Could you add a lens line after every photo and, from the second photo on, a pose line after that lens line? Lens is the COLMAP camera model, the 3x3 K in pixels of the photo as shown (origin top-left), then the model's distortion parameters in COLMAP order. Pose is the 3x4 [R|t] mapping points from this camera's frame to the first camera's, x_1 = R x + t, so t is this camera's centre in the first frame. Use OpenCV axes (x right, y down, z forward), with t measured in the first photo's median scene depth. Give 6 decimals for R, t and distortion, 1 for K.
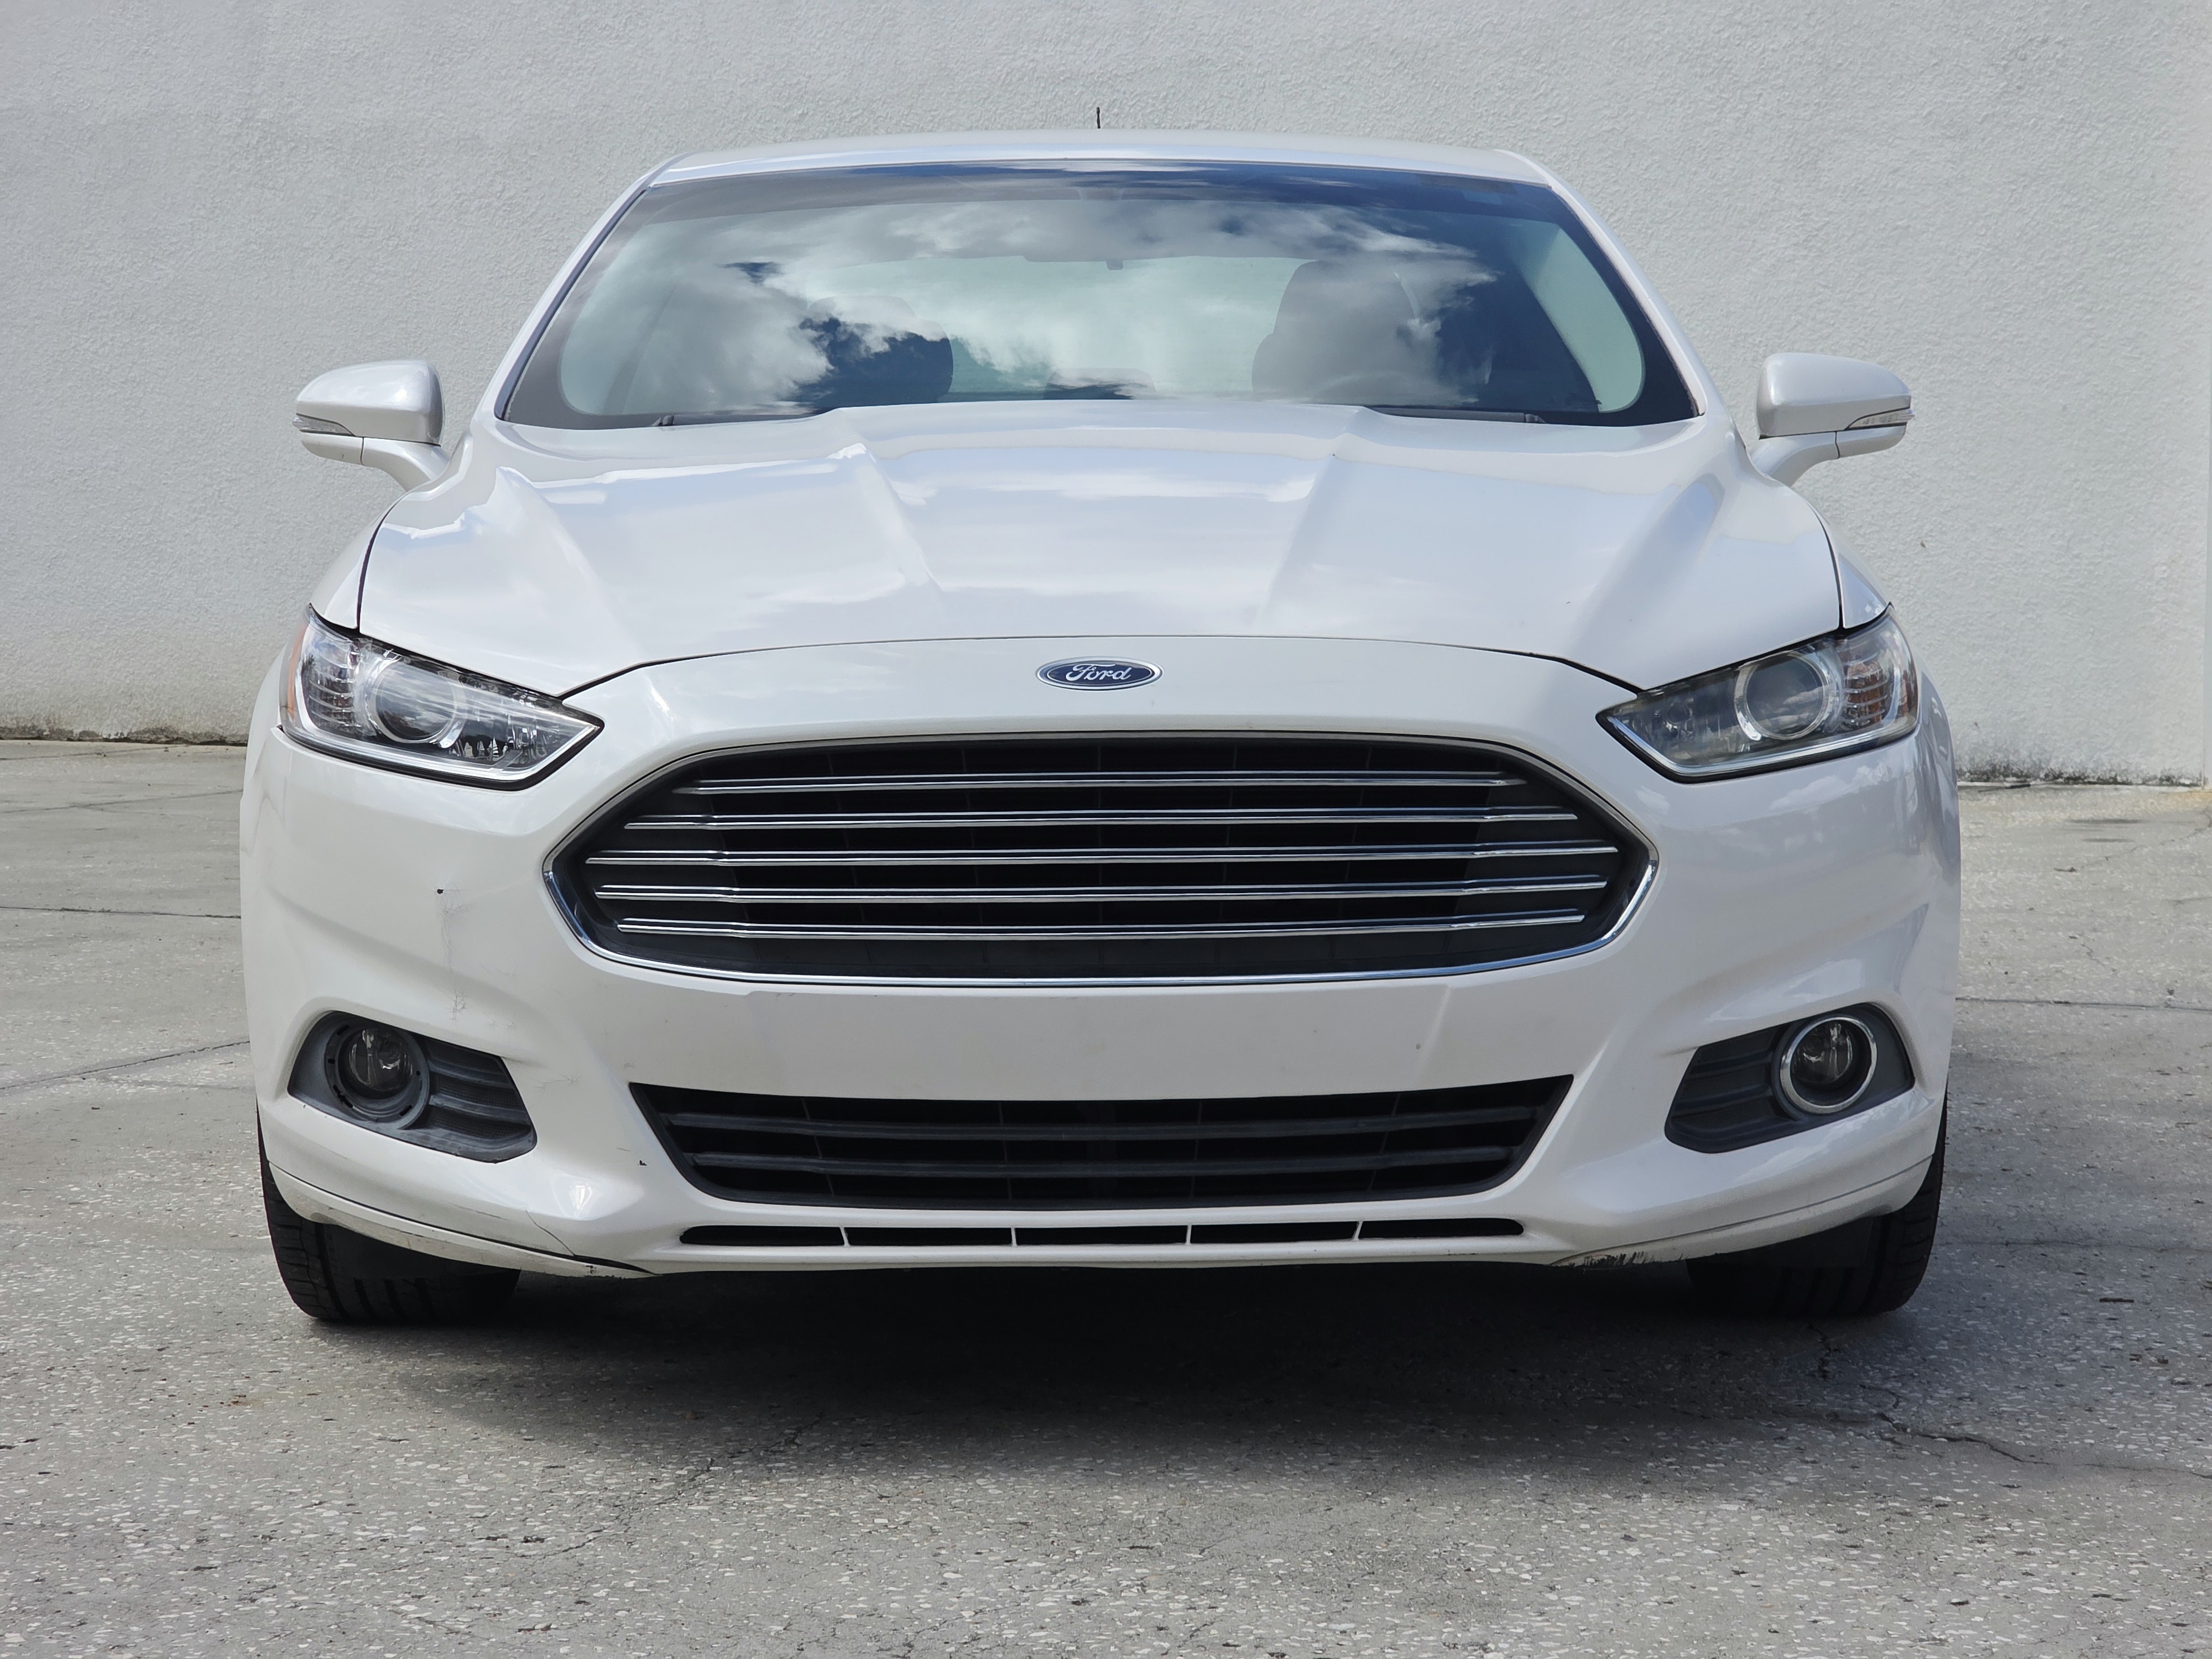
lens RADIAL K [[4198.0, 0, 1148.6], [0, 4198.0, 832.4], [0, 0, 1]] dist [0.046256, 0.000000]
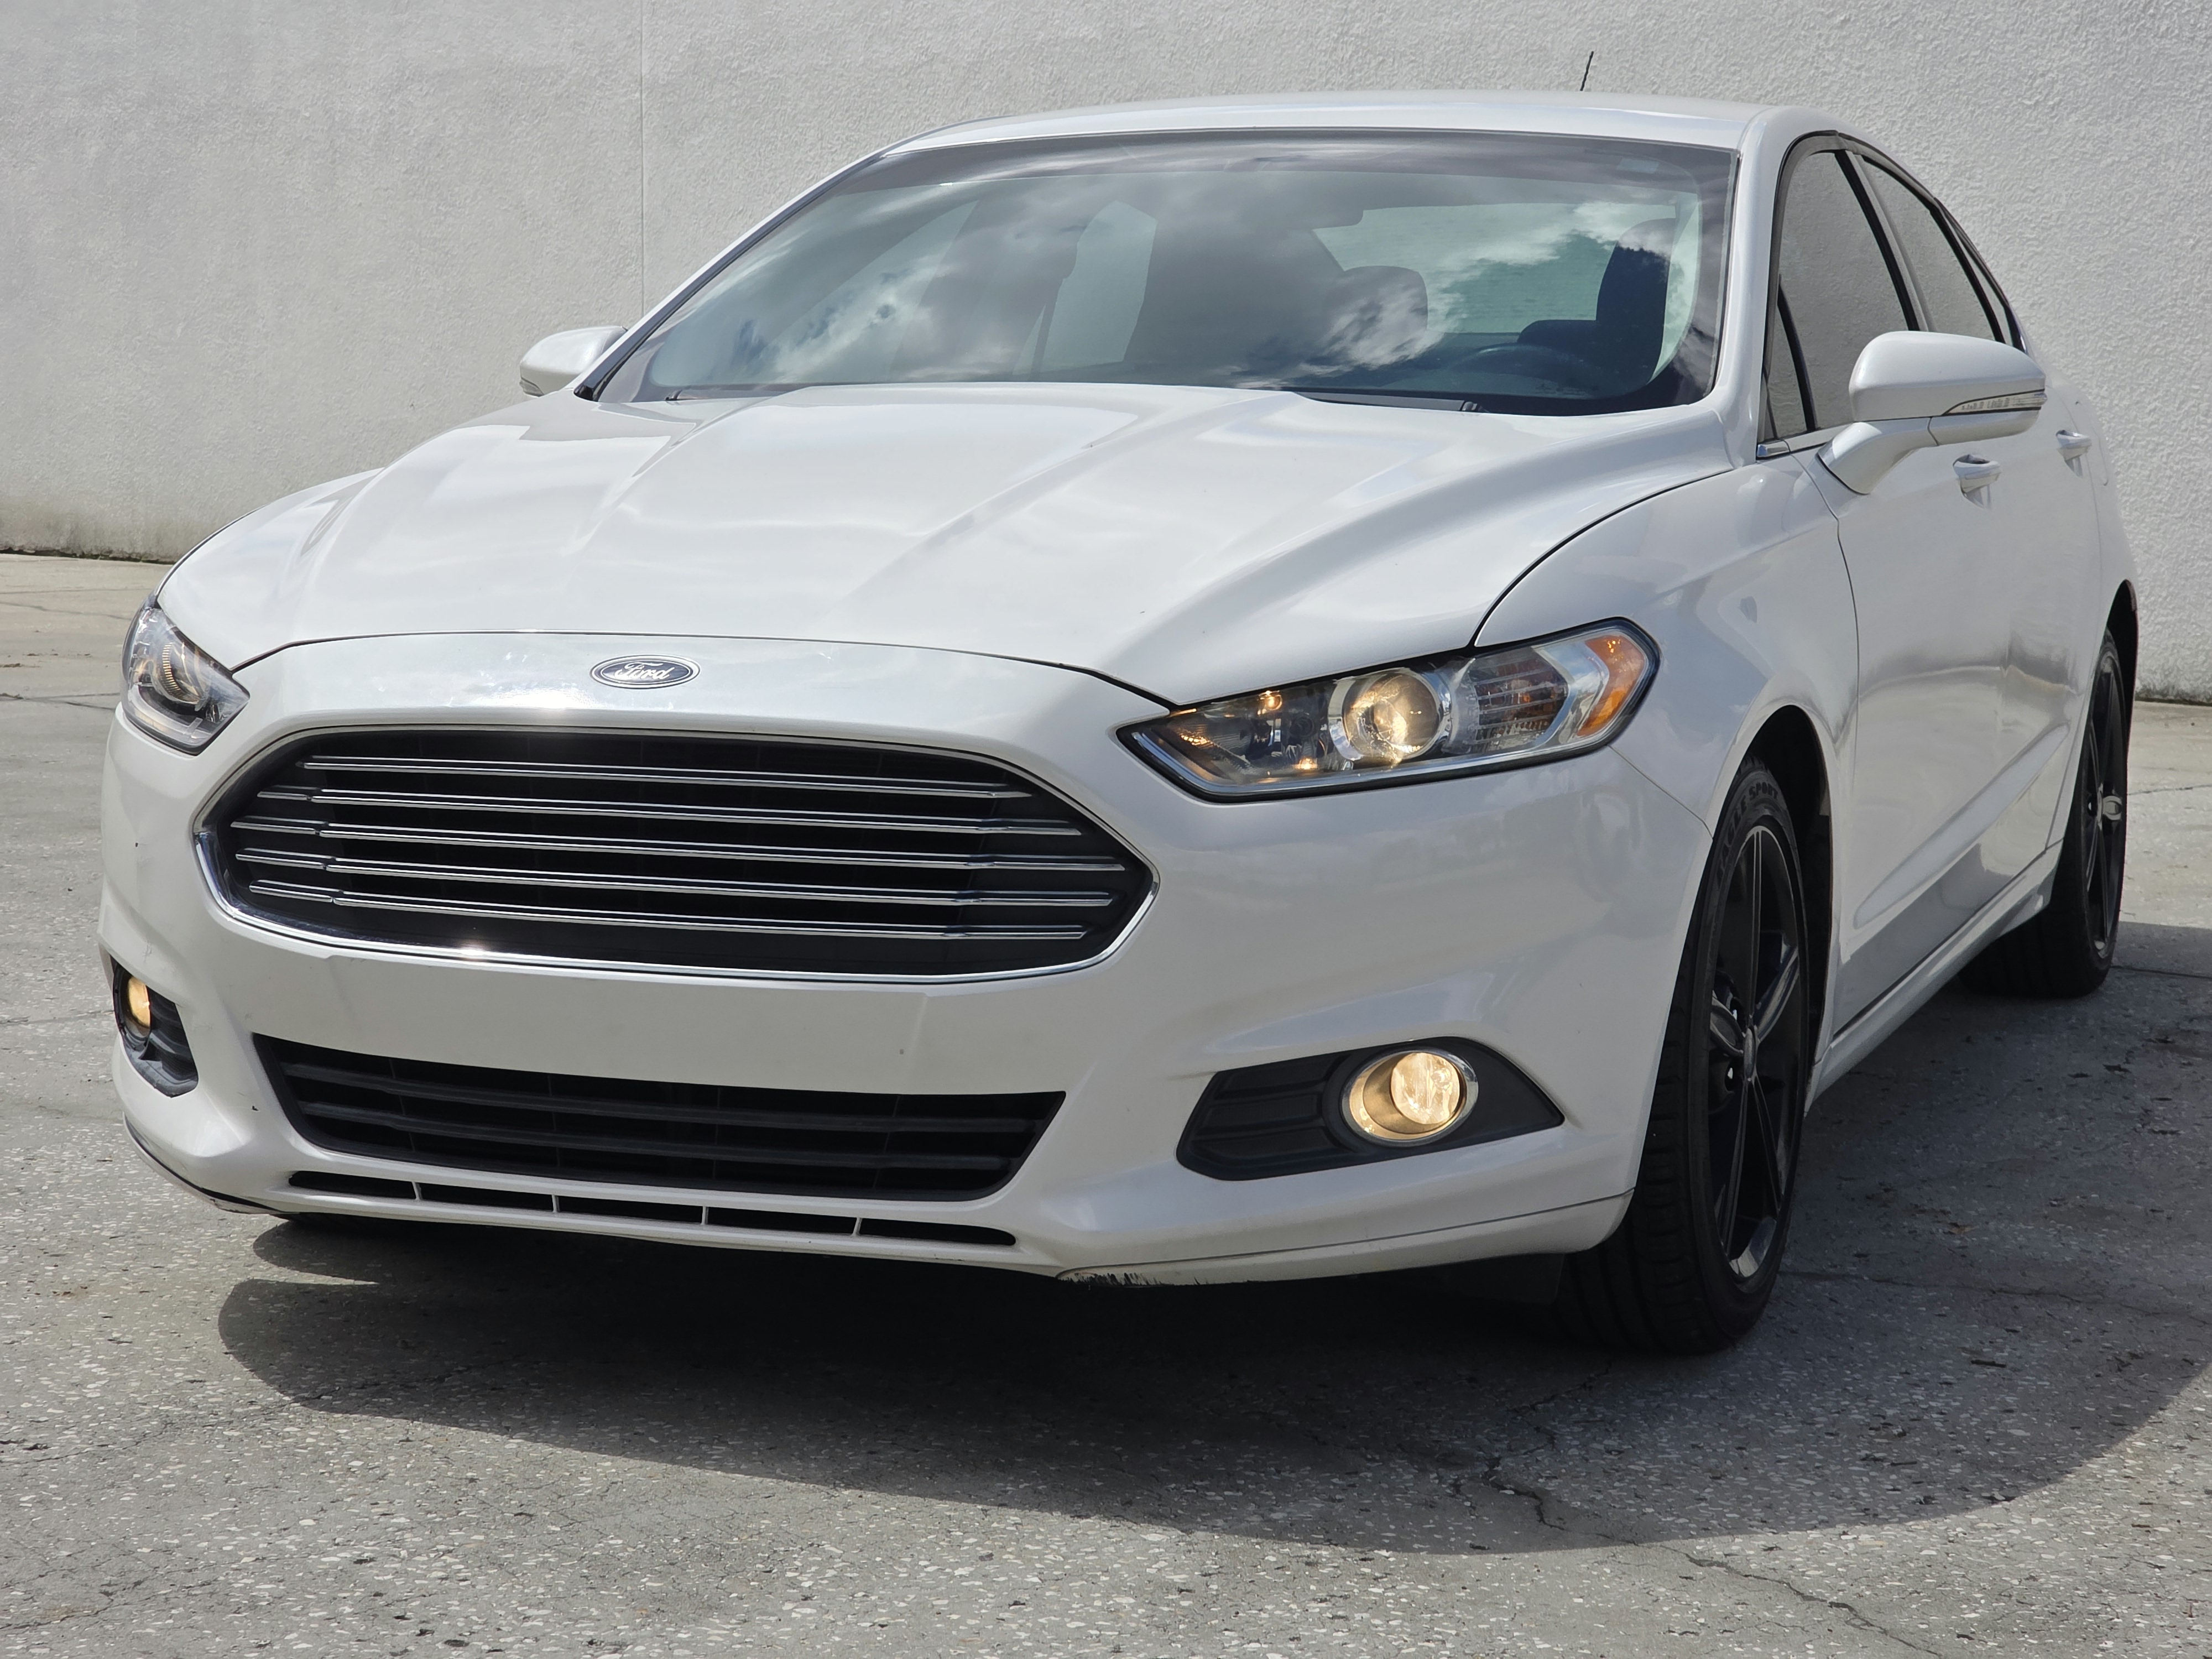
lens RADIAL K [[4198.0, 0, 1109.1], [0, 4198.0, 816.4], [0, 0, 1]] dist [0.046256, 0.000000]
pose [[0.930148, 0.051897, -0.363499, 0.456749], [-0.042647, 0.998531, 0.033431, -0.040092], [0.364700, -0.015594, 0.930995, 0.073247]]
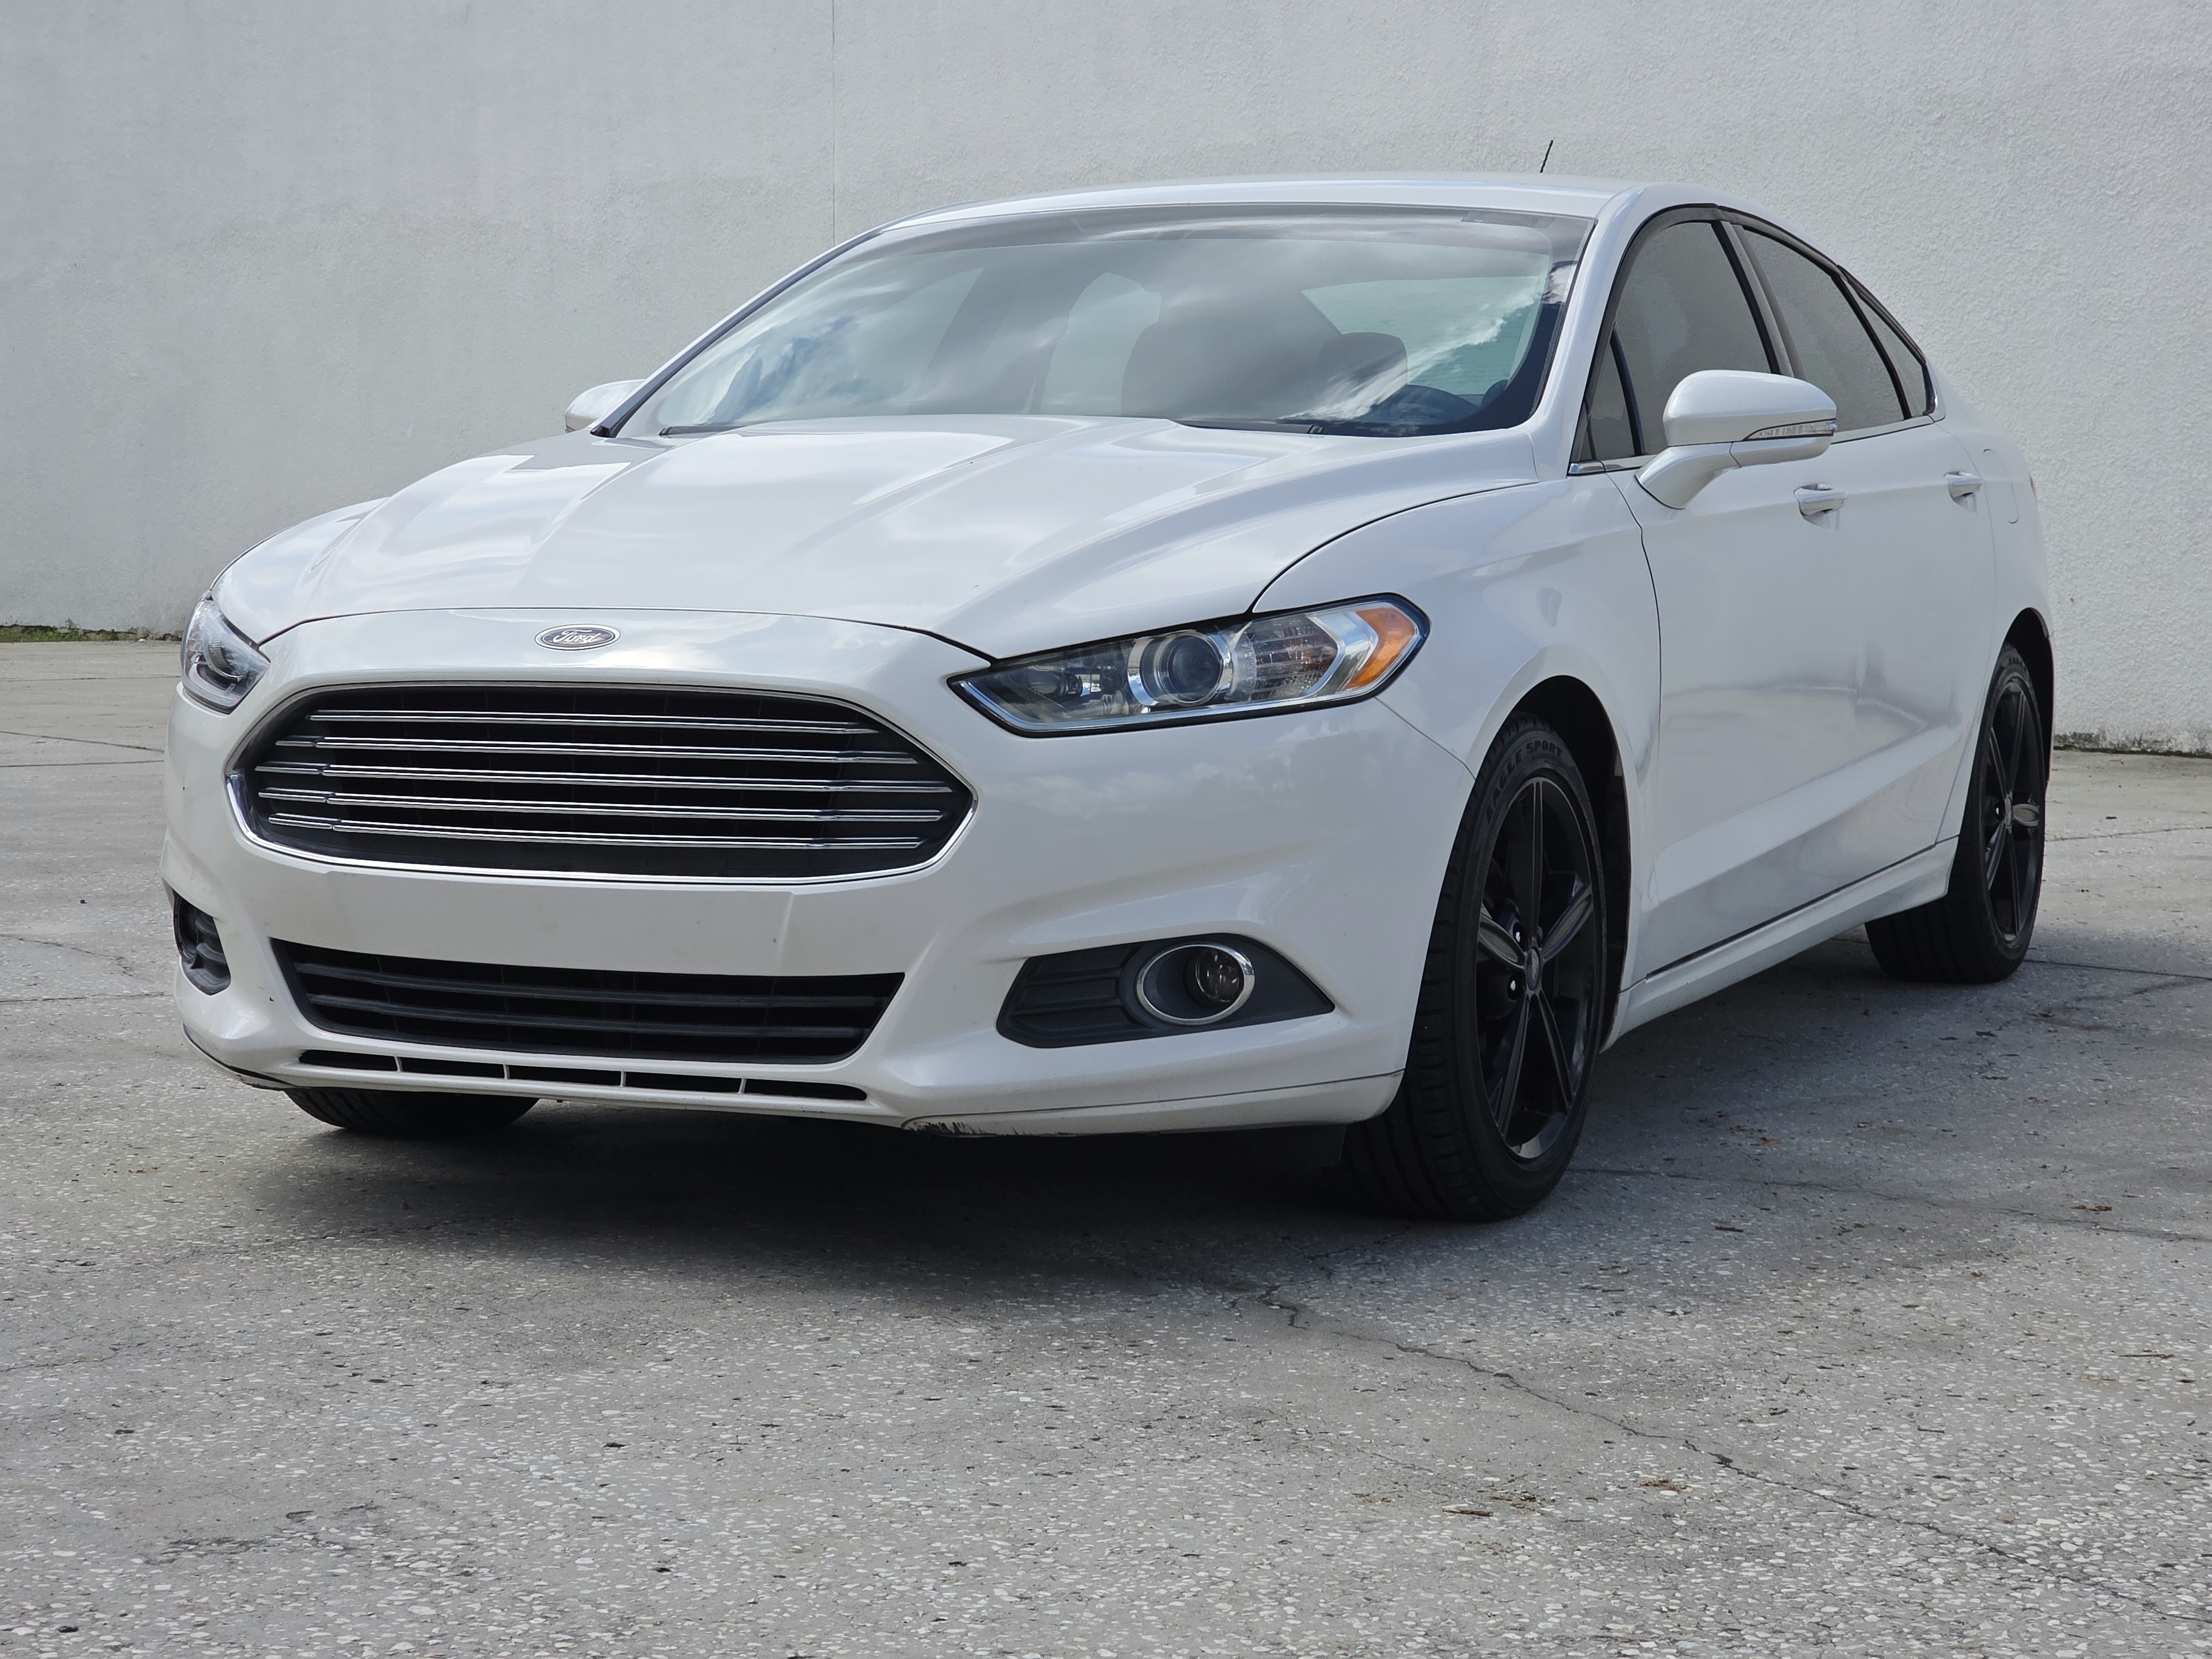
lens RADIAL K [[4198.0, 0, 1114.9], [0, 4198.0, 826.3], [0, 0, 1]] dist [0.046256, 0.000000]
pose [[0.905420, 0.042350, -0.422399, 0.653246], [-0.041282, 0.999079, 0.011680, -0.001617], [0.422505, 0.006862, 0.906335, -0.083107]]
